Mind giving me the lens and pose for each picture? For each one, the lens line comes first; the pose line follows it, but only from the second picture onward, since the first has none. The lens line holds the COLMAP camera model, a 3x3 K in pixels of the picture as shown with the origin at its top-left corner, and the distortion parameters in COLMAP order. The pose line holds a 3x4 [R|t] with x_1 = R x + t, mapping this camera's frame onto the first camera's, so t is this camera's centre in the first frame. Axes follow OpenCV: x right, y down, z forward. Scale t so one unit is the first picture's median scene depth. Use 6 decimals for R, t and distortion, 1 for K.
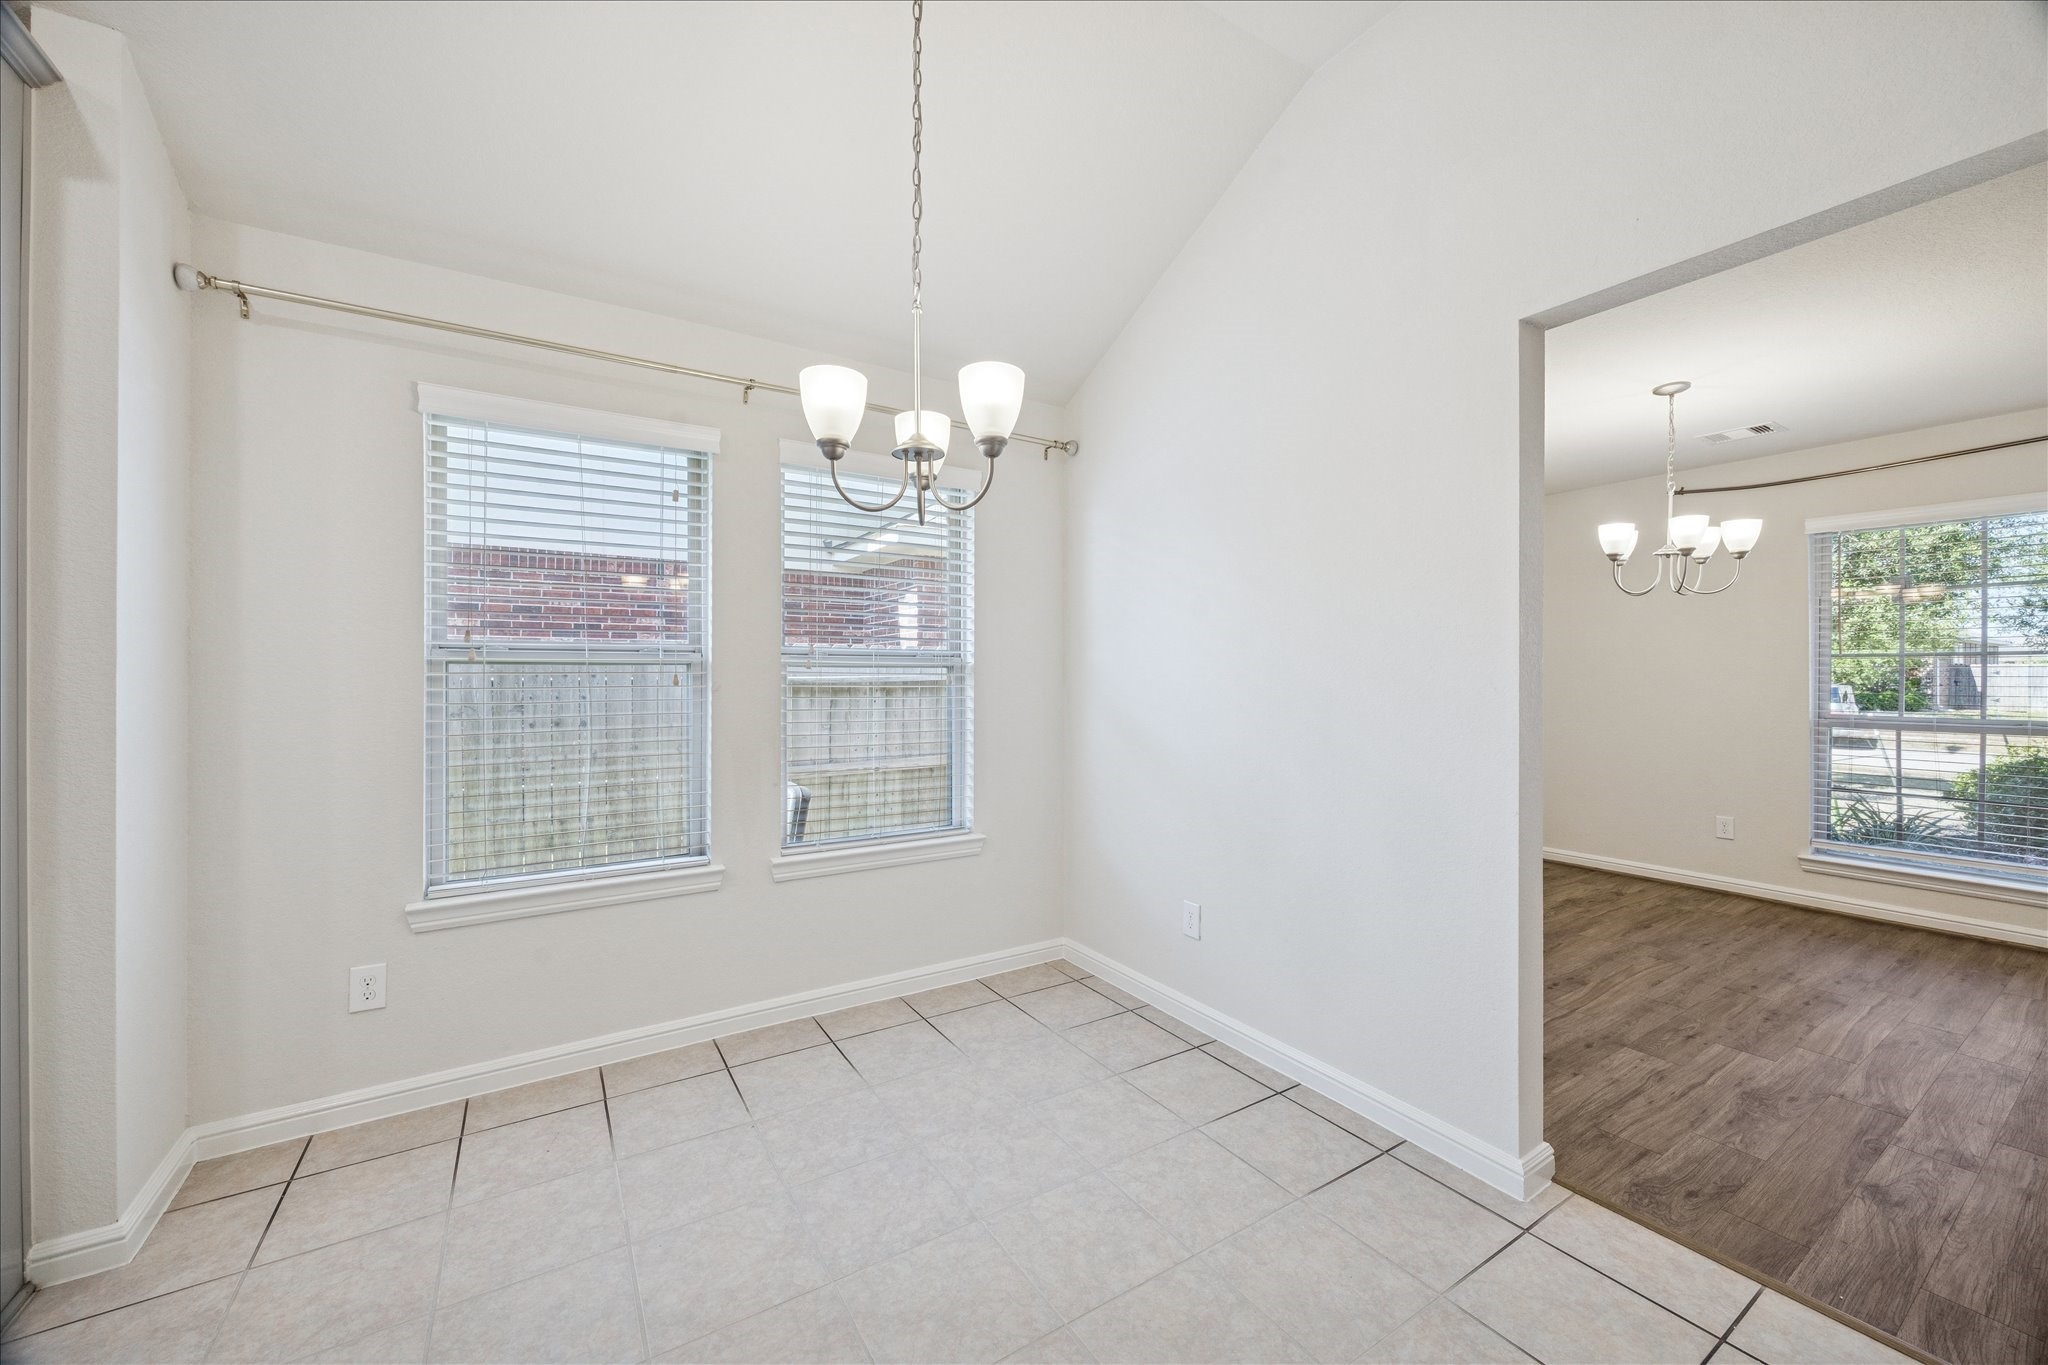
lens RADIAL K [[780.7, 0, 1022.5], [0, 780.7, 677.3], [0, 0, 1]] dist [-0.002697, -0.000022]
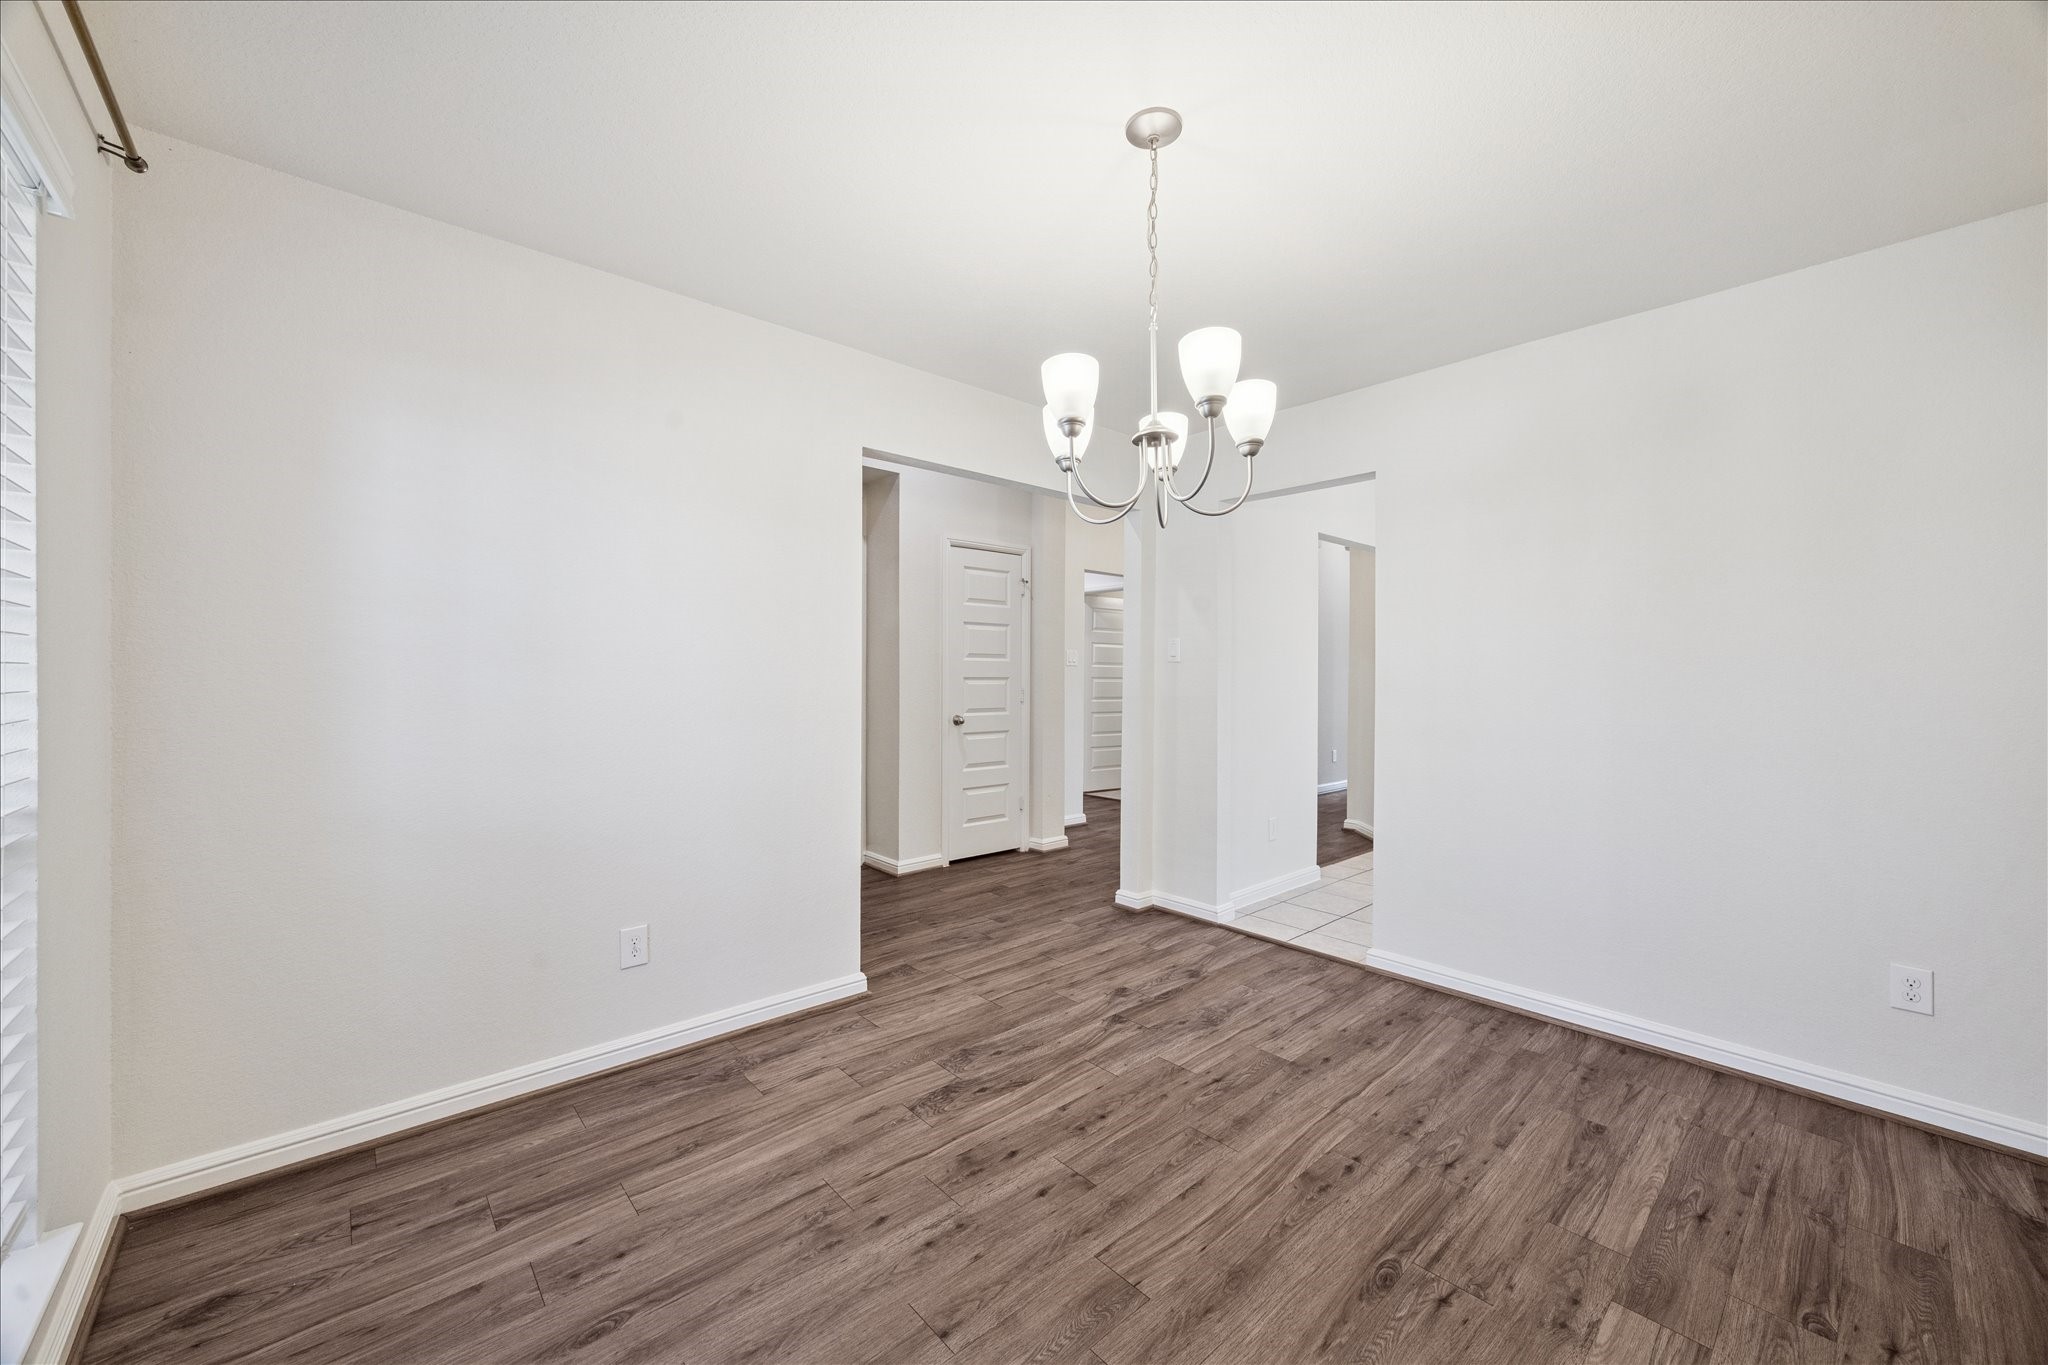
lens RADIAL K [[780.7, 0, 1022.5], [0, 780.7, 677.3], [0, 0, 1]] dist [-0.002697, -0.000022]
pose [[-0.987150, -0.007161, -0.159633, 1.221865], [-0.007700, 0.999967, 0.002753, 0.000446], [0.159608, 0.003947, -0.987173, 1.840424]]
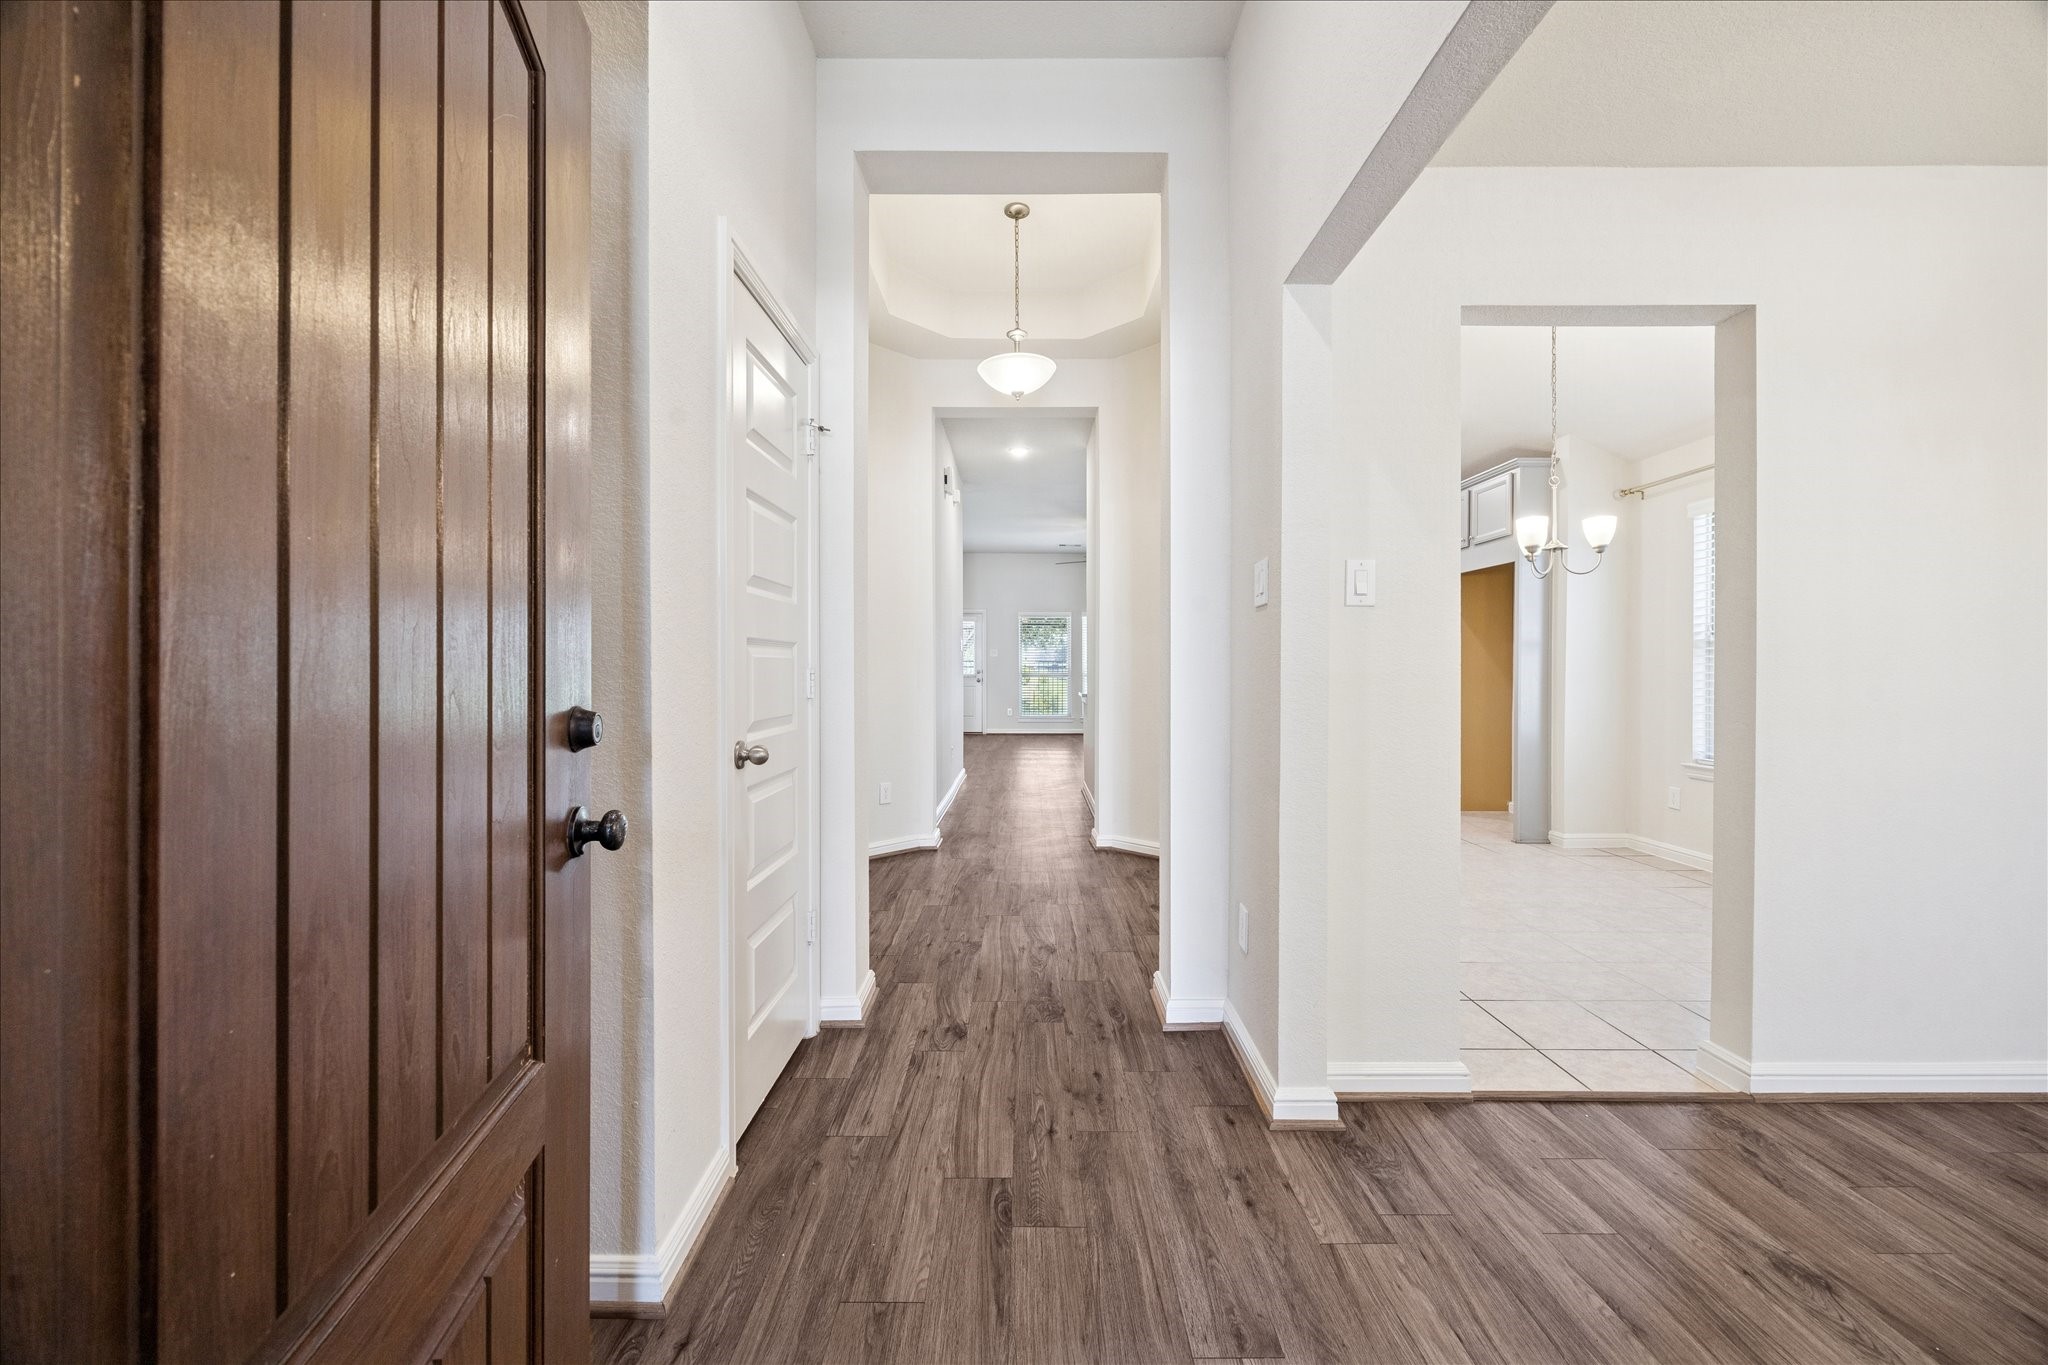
lens RADIAL K [[780.7, 0, 1022.5], [0, 780.7, 677.3], [0, 0, 1]] dist [-0.002697, -0.000022]
pose [[-0.532878, 0.018066, -0.845999, 1.517189], [-0.005985, 0.999667, 0.025117, 0.026167], [0.846171, 0.018448, -0.532592, 0.507159]]
